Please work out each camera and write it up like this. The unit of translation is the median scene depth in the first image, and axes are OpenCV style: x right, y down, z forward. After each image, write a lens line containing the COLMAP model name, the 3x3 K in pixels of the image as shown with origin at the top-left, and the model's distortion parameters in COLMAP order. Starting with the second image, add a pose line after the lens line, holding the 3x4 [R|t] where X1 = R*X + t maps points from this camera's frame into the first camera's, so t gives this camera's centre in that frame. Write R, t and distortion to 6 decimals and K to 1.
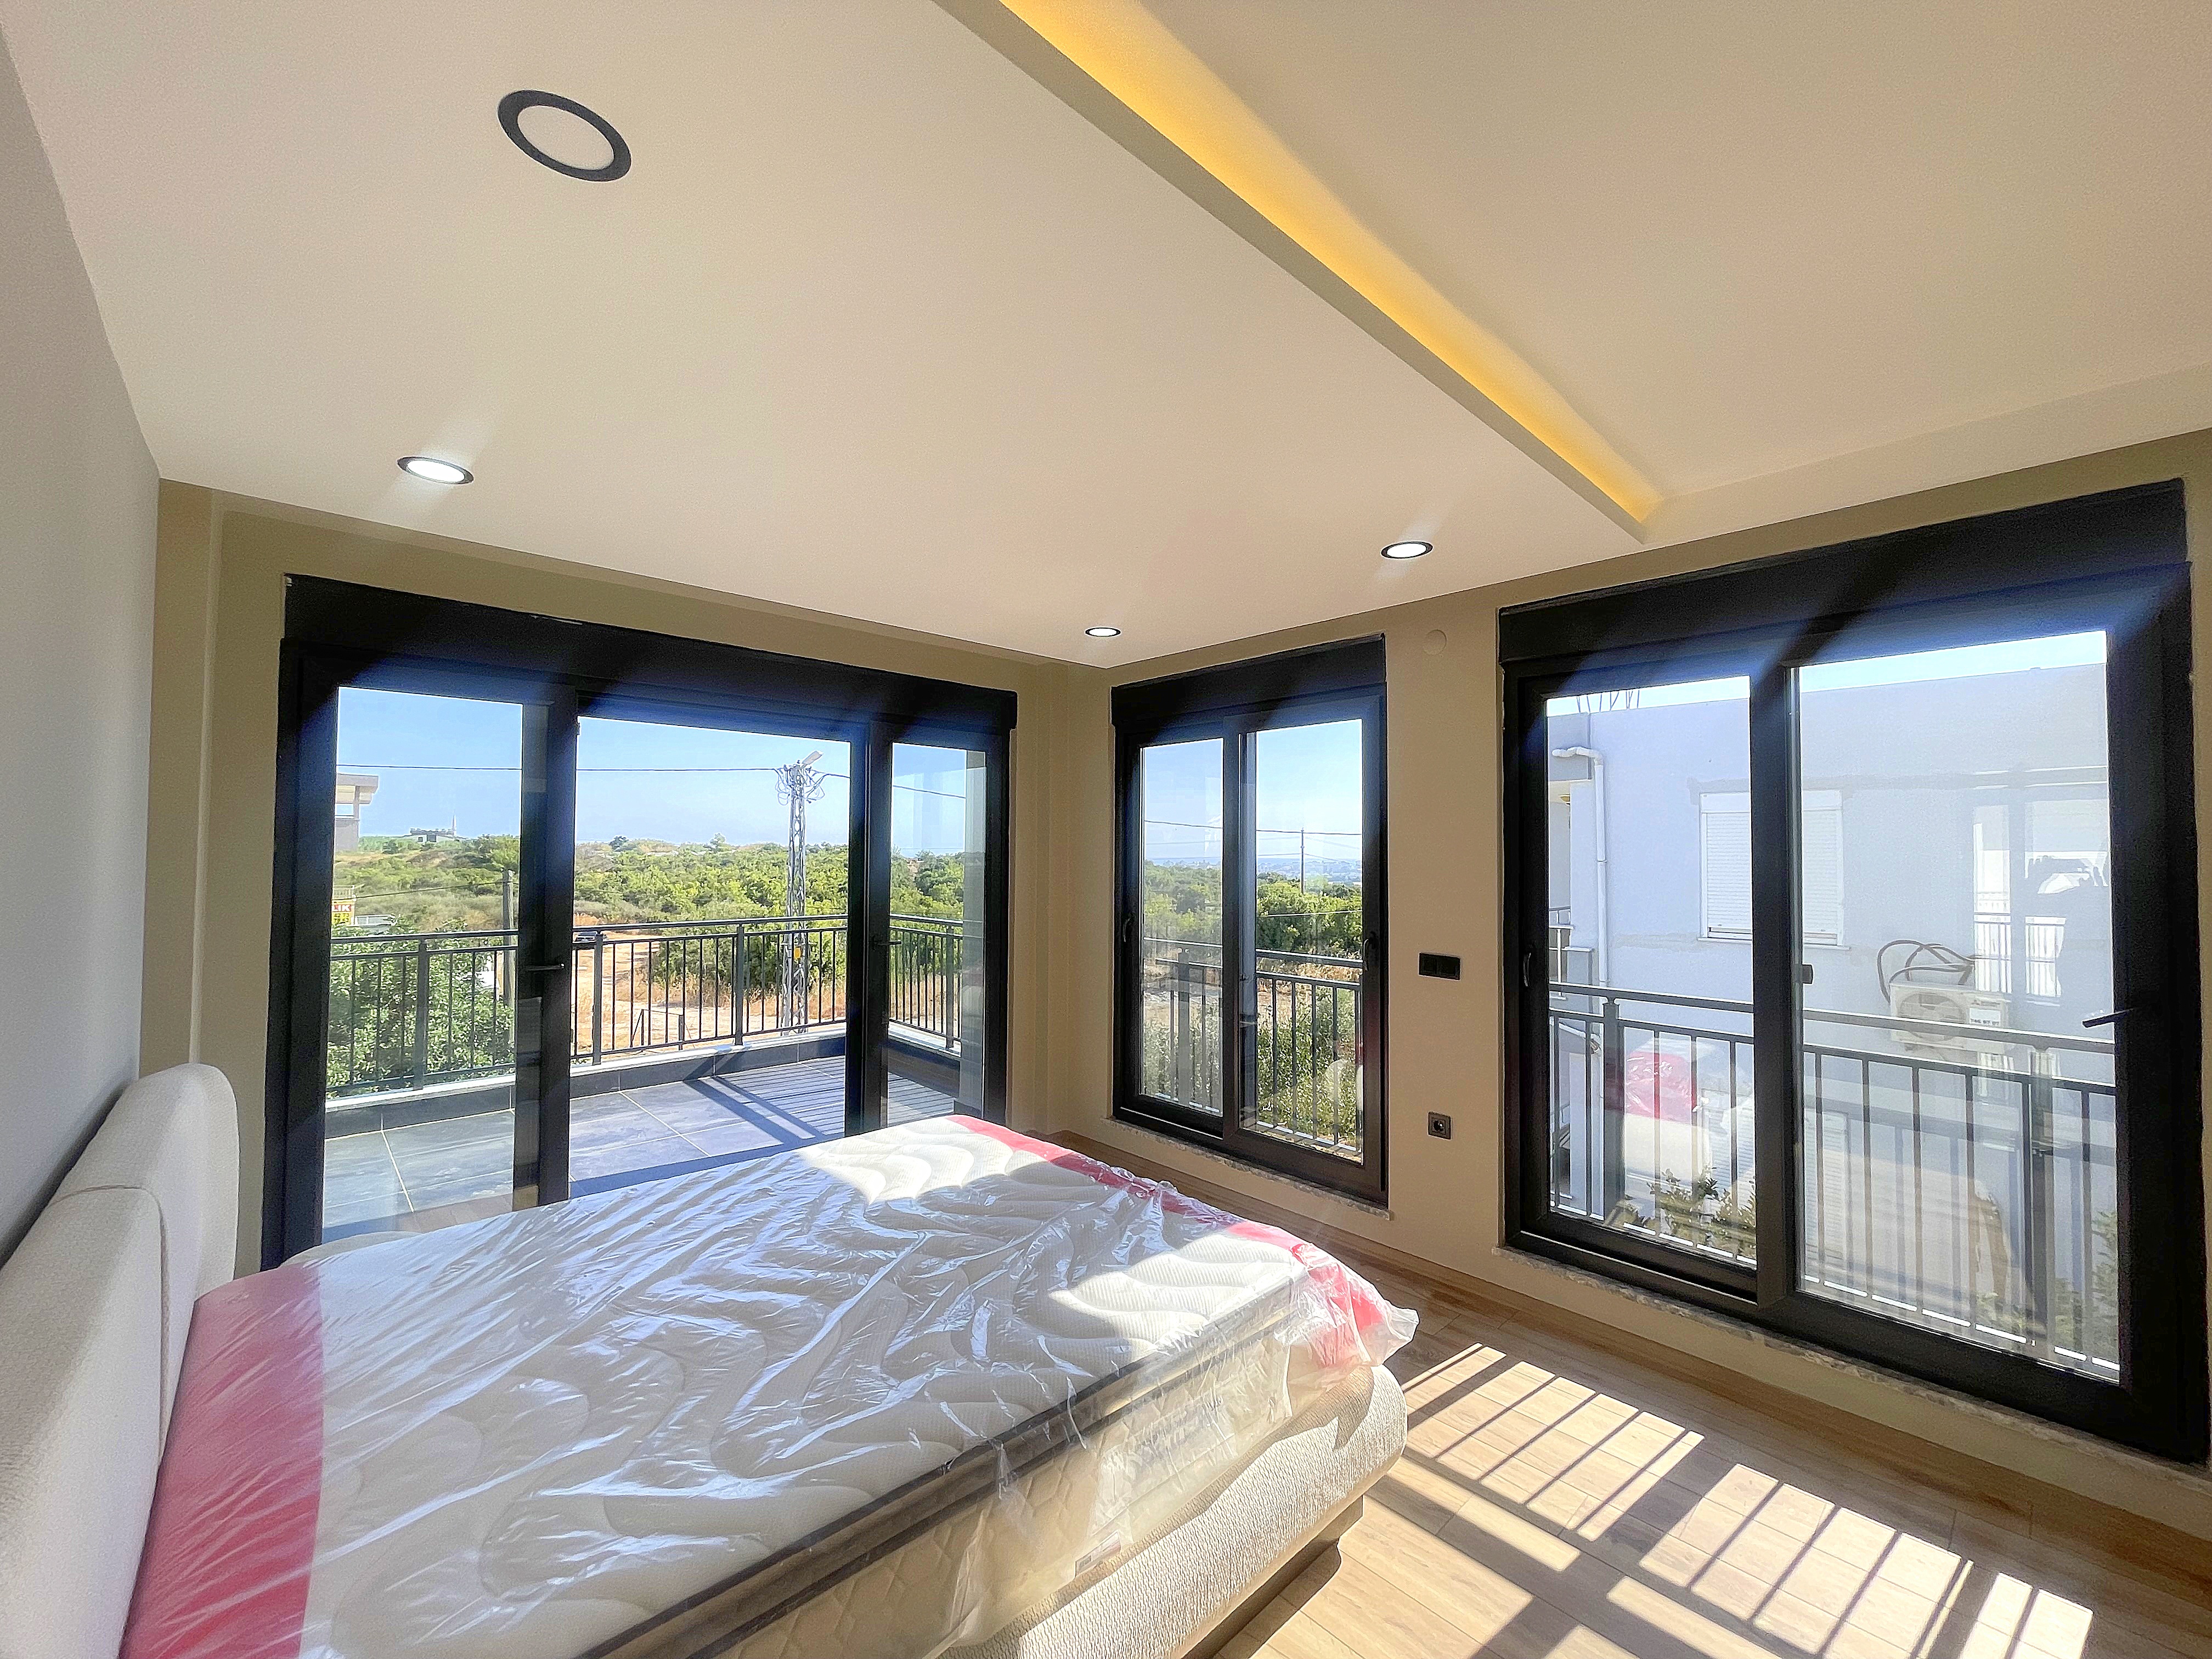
lens RADIAL K [[890.9, 0, 1101.2], [0, 890.9, 835.1], [0, 0, 1]] dist [0.000594, 0.000414]
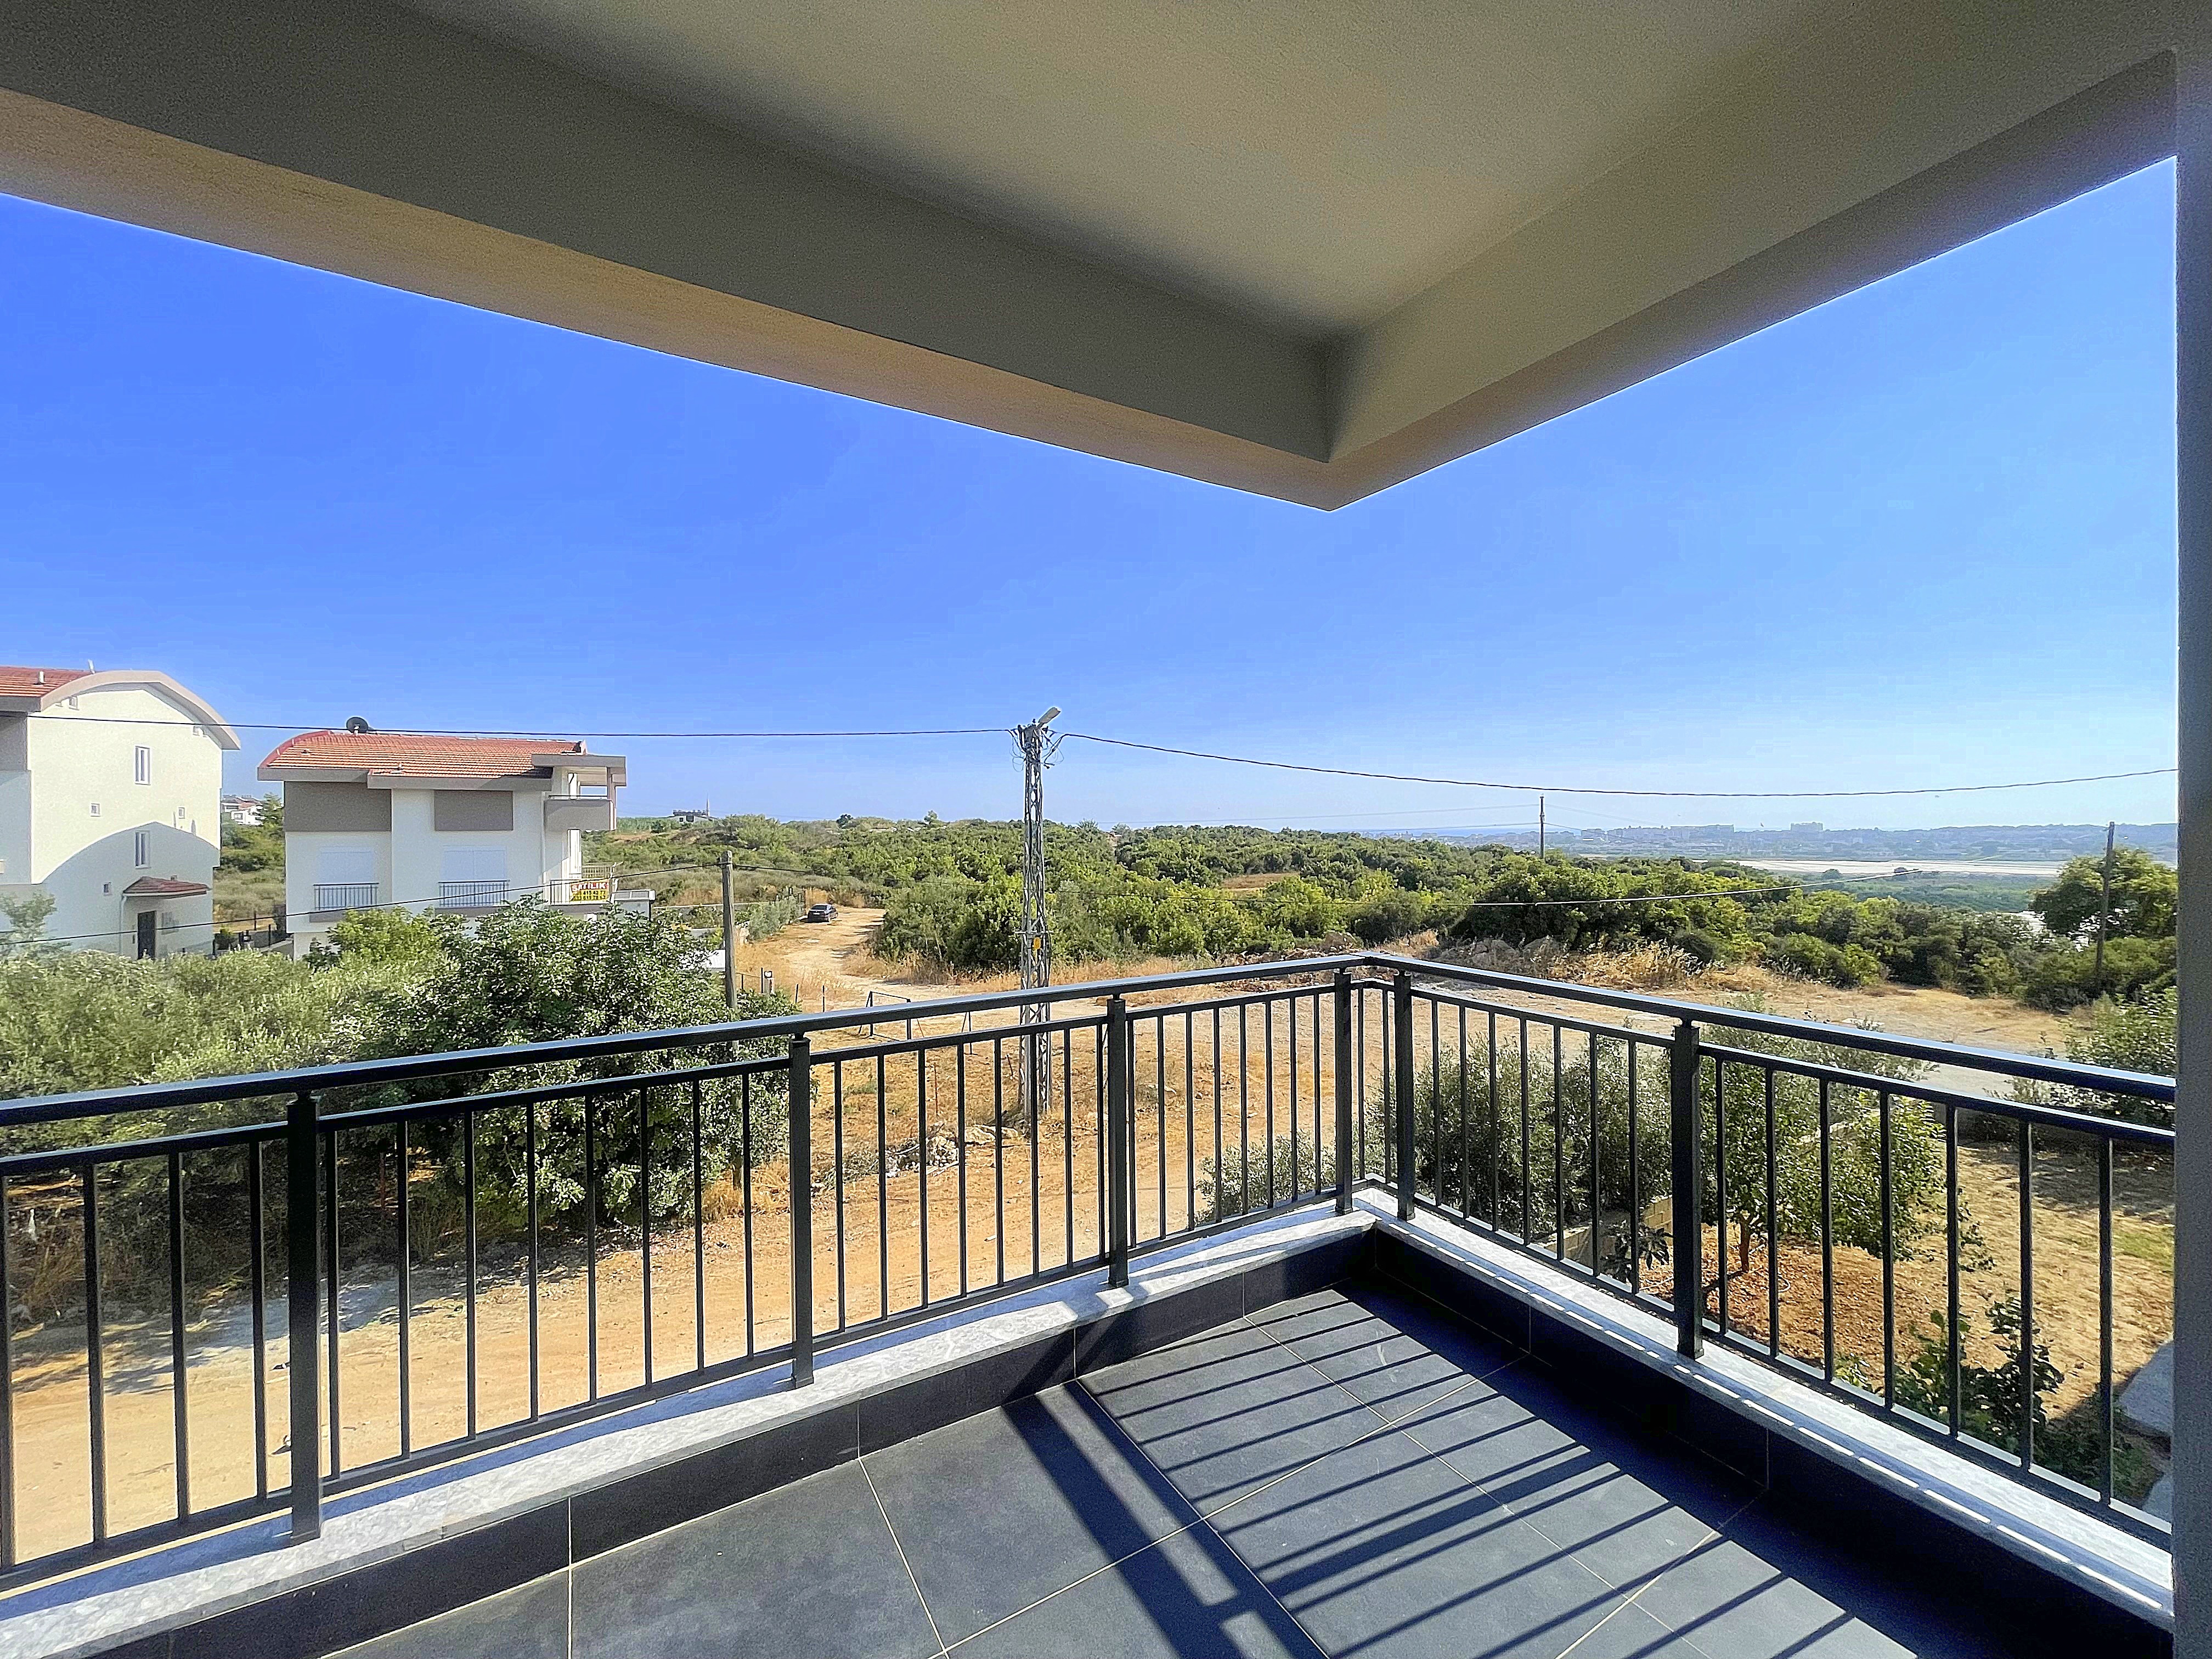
lens RADIAL K [[890.9, 0, 1108.4], [0, 890.9, 827.9], [0, 0, 1]] dist [0.000594, 0.000414]
pose [[0.978304, -0.010622, -0.206903, -0.357536], [0.015190, 0.999674, 0.020504, 0.015822], [0.206618, -0.023202, 0.978147, 0.662745]]
